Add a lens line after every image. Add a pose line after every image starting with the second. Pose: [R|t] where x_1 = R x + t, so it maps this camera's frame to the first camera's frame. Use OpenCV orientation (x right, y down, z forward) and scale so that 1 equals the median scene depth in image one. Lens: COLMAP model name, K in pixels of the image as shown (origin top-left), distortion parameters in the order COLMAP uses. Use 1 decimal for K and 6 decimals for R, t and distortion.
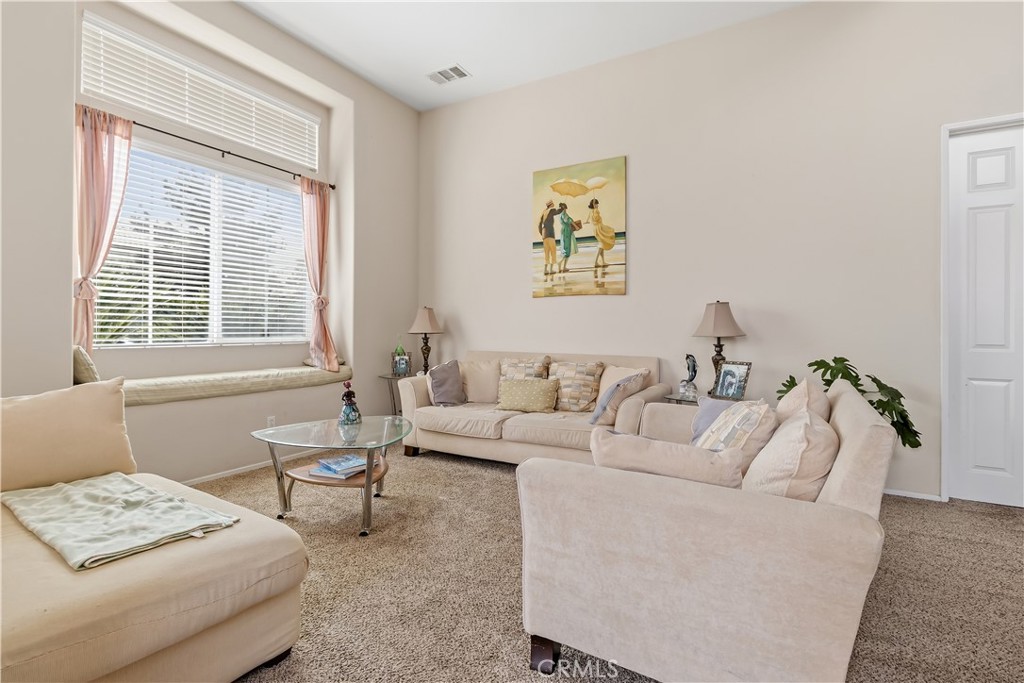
lens RADIAL K [[476.9, 0, 509.3], [0, 476.9, 336.6], [0, 0, 1]] dist [0.001696, 0.000108]
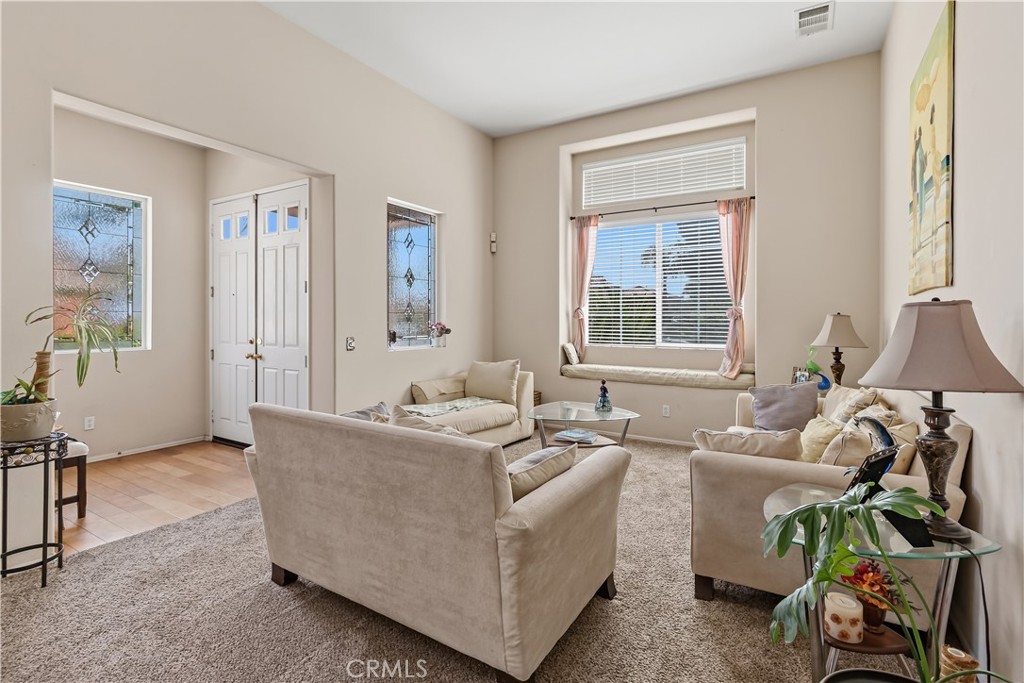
lens RADIAL K [[476.9, 0, 509.3], [0, 476.9, 336.6], [0, 0, 1]] dist [0.001696, 0.000108]
pose [[-0.017847, 0.025763, -0.999509, 0.712862], [-0.020349, 0.999452, 0.026125, -0.038257], [0.999634, 0.020805, -0.017313, 0.545772]]
